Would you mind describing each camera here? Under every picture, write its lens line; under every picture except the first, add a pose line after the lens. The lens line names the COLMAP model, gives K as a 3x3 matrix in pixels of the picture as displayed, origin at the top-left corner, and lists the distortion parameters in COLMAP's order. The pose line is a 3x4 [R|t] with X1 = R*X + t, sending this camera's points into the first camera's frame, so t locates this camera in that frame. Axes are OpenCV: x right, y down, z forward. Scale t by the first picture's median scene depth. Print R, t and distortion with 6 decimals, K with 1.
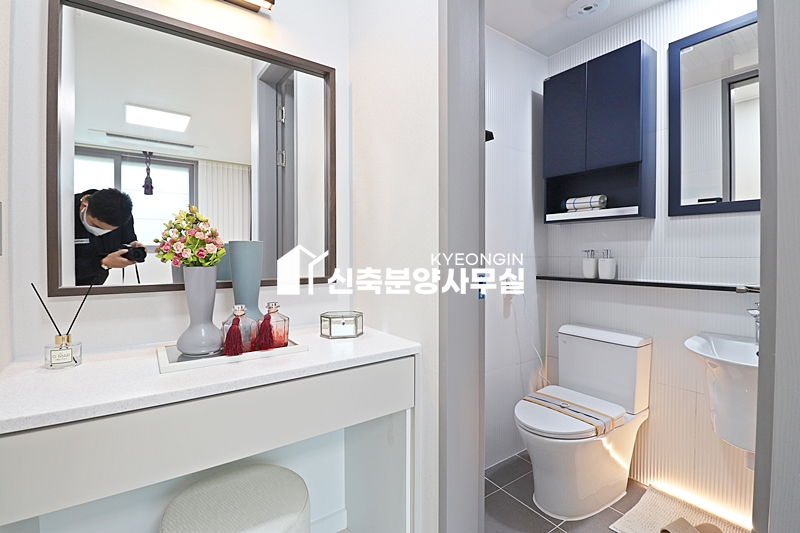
lens RADIAL K [[368.0, 0, 397.1], [0, 368.0, 263.8], [0, 0, 1]] dist [-0.012325, -0.006705]
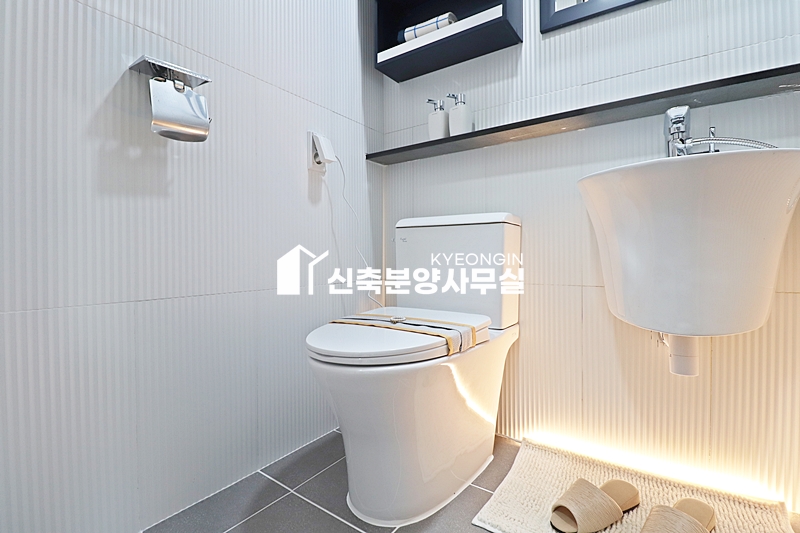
lens RADIAL K [[368.0, 0, 400.7], [0, 368.0, 264.6], [0, 0, 1]] dist [-0.012325, -0.006705]
pose [[0.935805, -0.002094, 0.352511, 0.247680], [0.007426, 0.999878, -0.013776, 0.293358], [-0.352439, 0.015509, 0.935706, 0.439226]]
